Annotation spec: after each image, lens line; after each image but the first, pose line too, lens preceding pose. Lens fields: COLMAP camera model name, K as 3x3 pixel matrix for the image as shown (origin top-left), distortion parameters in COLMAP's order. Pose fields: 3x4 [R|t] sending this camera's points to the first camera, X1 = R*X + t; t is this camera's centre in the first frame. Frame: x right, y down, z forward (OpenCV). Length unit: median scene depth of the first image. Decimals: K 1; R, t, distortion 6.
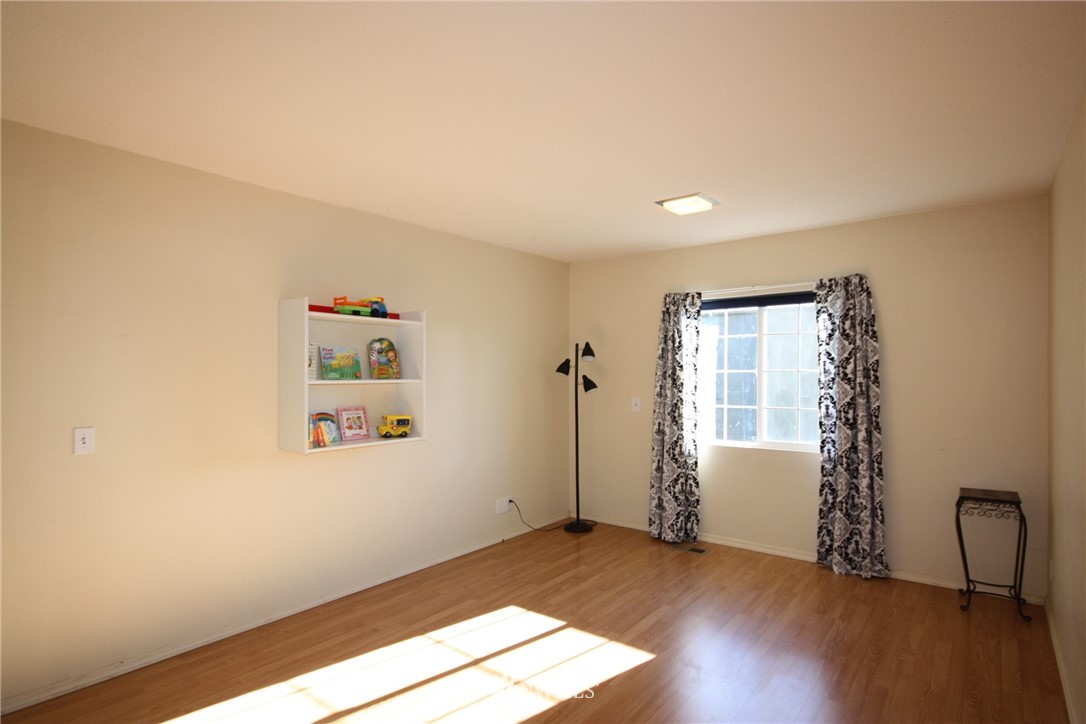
lens RADIAL K [[565.1, 0, 535.5], [0, 565.1, 366.7], [0, 0, 1]] dist [-0.003237, -0.000323]
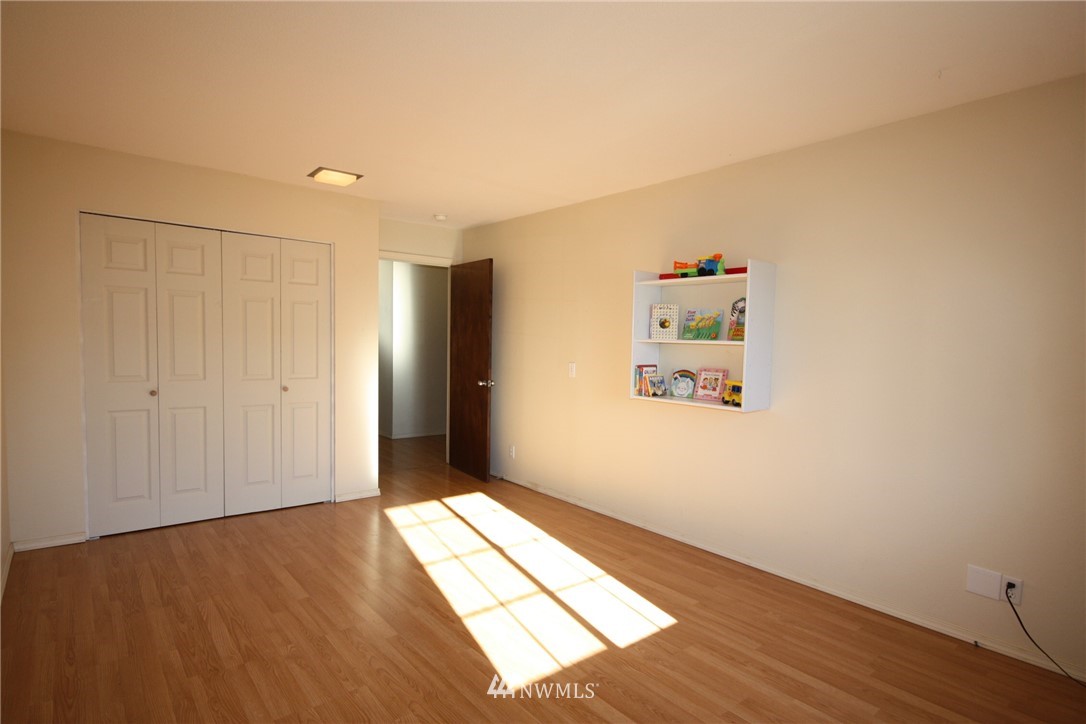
lens RADIAL K [[565.1, 0, 535.5], [0, 565.1, 366.7], [0, 0, 1]] dist [-0.003237, -0.000323]
pose [[-0.217478, 0.046481, -0.974958, 0.739665], [-0.007229, 0.998761, 0.049228, 0.022658], [0.976038, 0.017754, -0.216872, 0.935604]]
